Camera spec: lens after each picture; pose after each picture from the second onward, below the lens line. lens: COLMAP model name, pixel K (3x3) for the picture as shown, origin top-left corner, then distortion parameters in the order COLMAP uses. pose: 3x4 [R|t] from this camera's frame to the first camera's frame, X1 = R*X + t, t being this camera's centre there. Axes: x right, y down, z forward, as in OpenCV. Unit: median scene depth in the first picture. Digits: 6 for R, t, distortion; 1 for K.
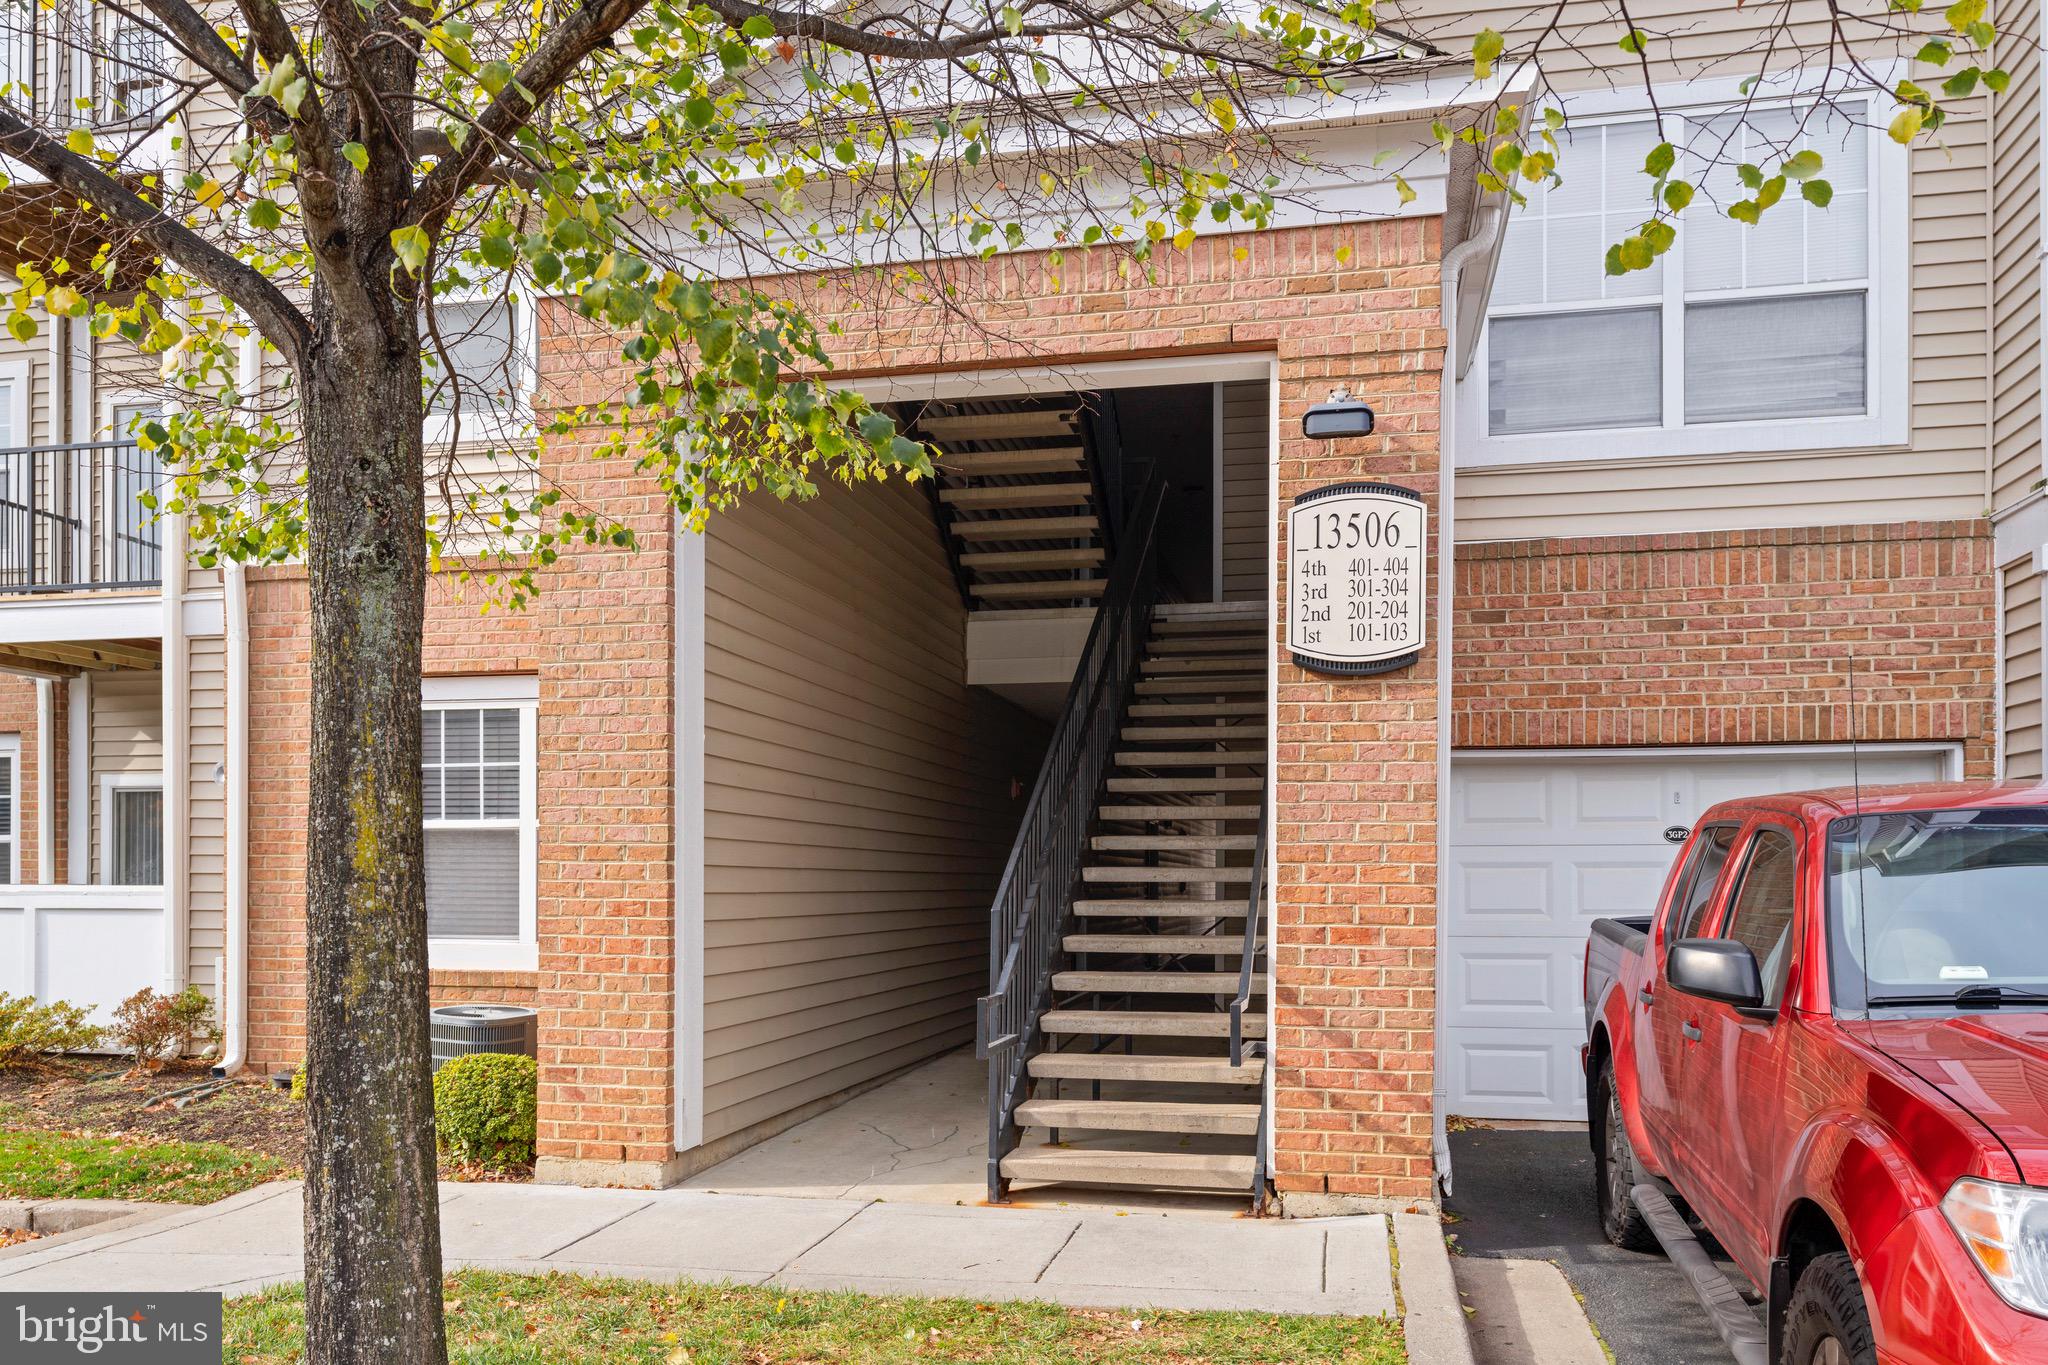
lens RADIAL K [[1523.1, 0, 1024.0], [0, 1523.1, 682.5], [0, 0, 1]] dist [-0.002322, -0.004414]
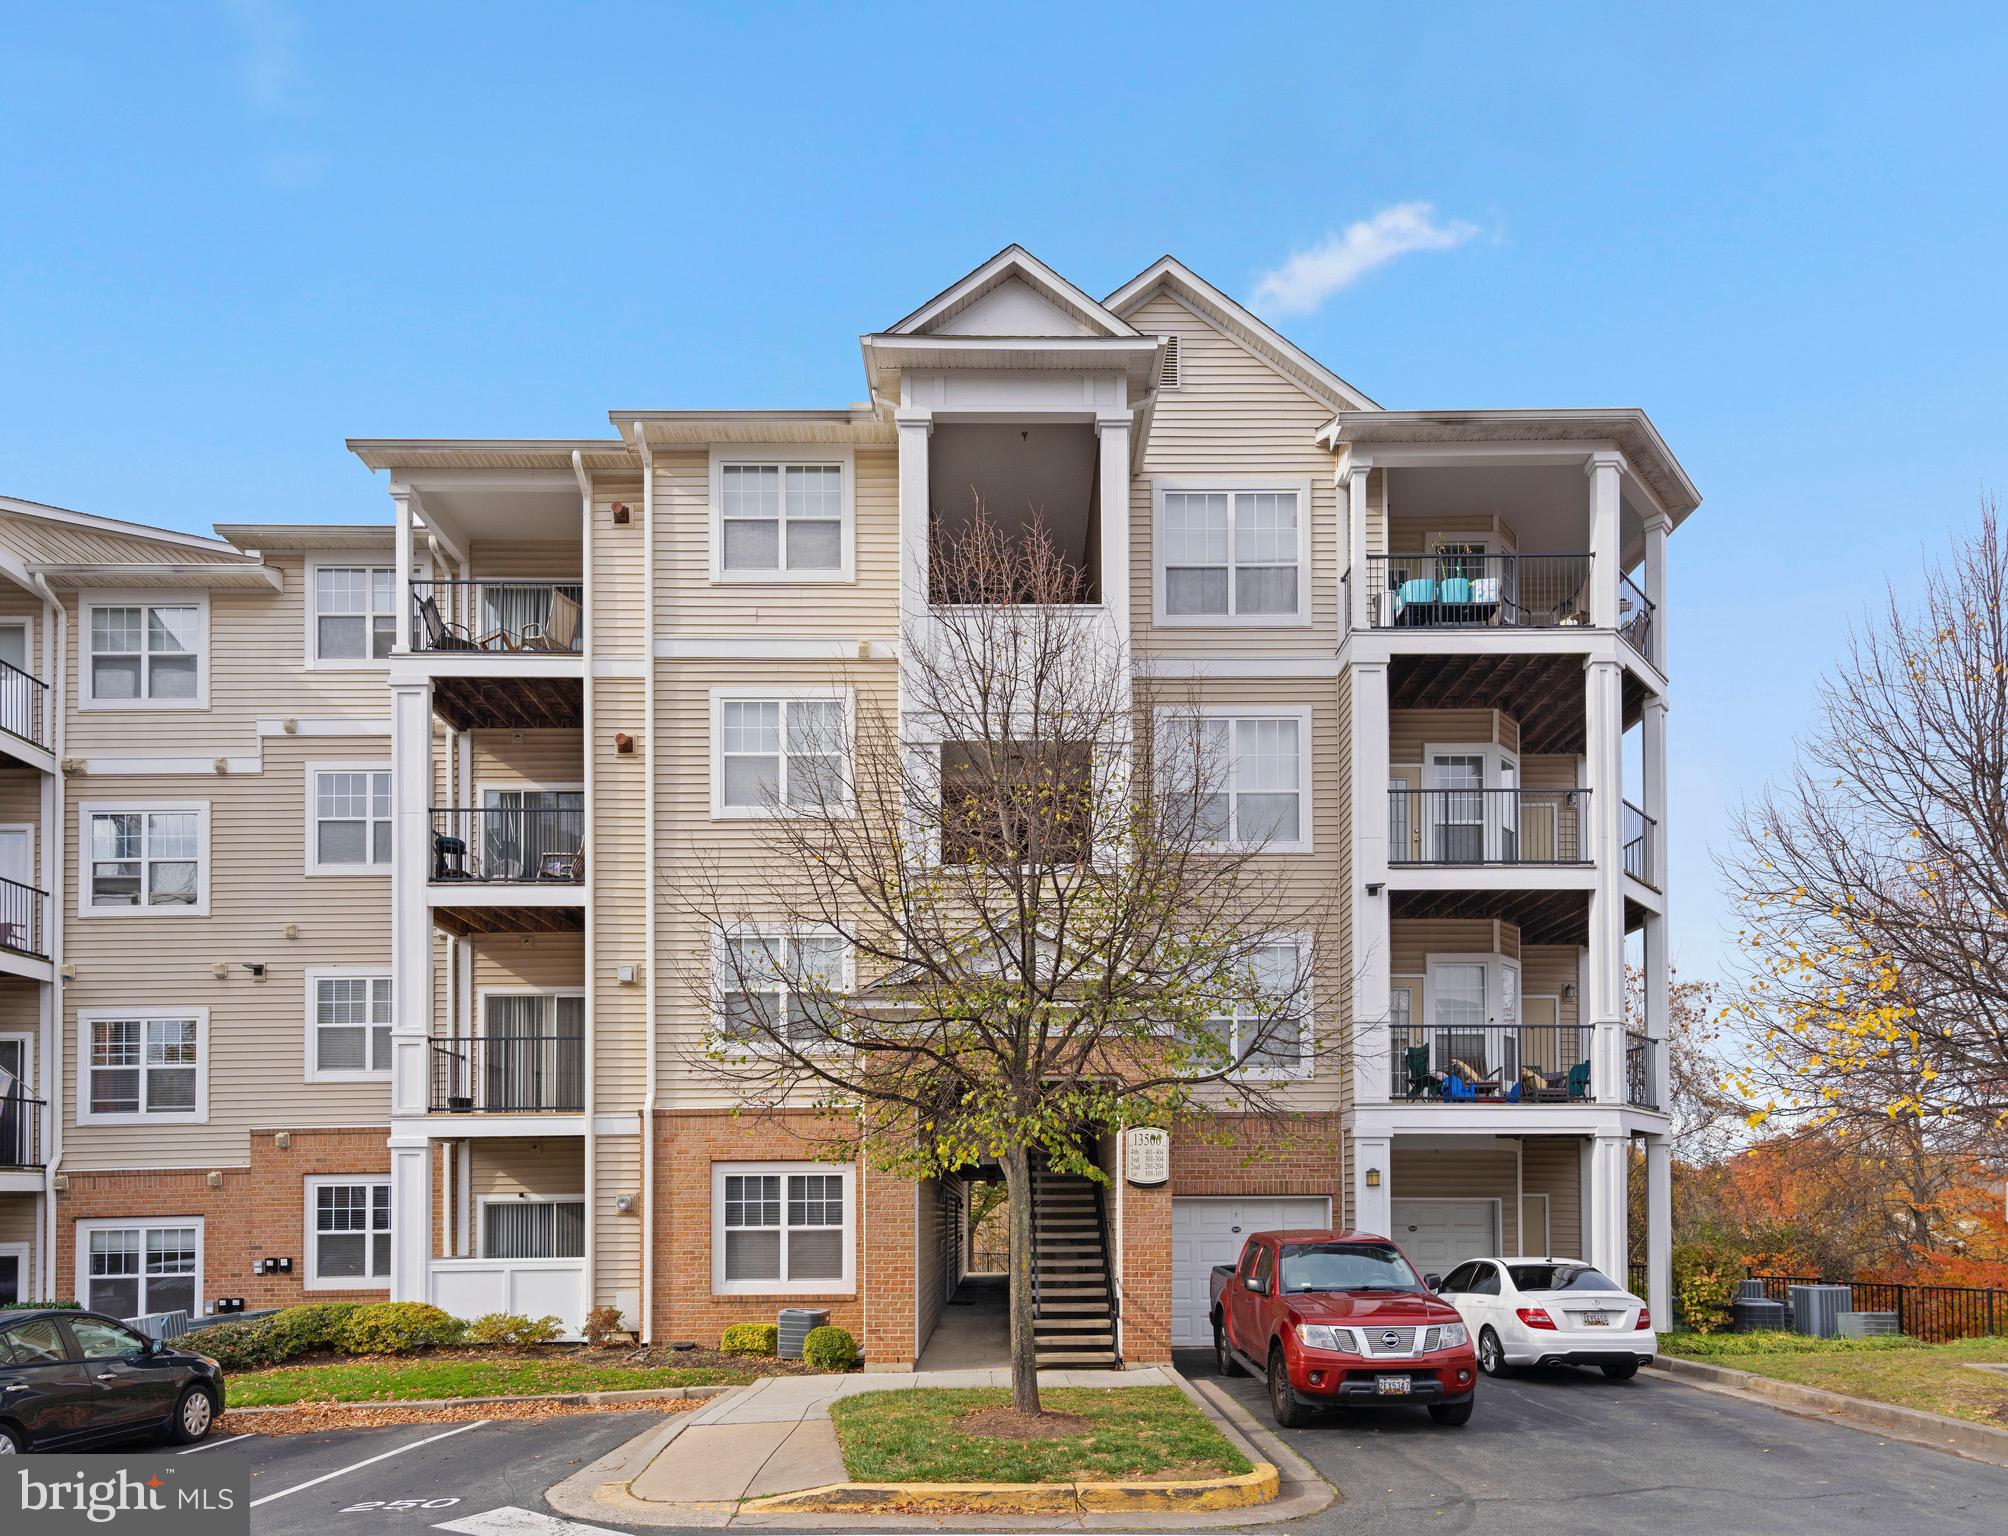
lens RADIAL K [[1380.6, 0, 1004.0], [0, 1380.6, 768.0], [0, 0, 1]] dist [0.031149, 0.000996]
pose [[0.964318, 0.073460, 0.254350, -0.864376], [-0.028691, 0.984072, -0.175440, -0.348695], [-0.263186, 0.161883, 0.951066, -1.798987]]
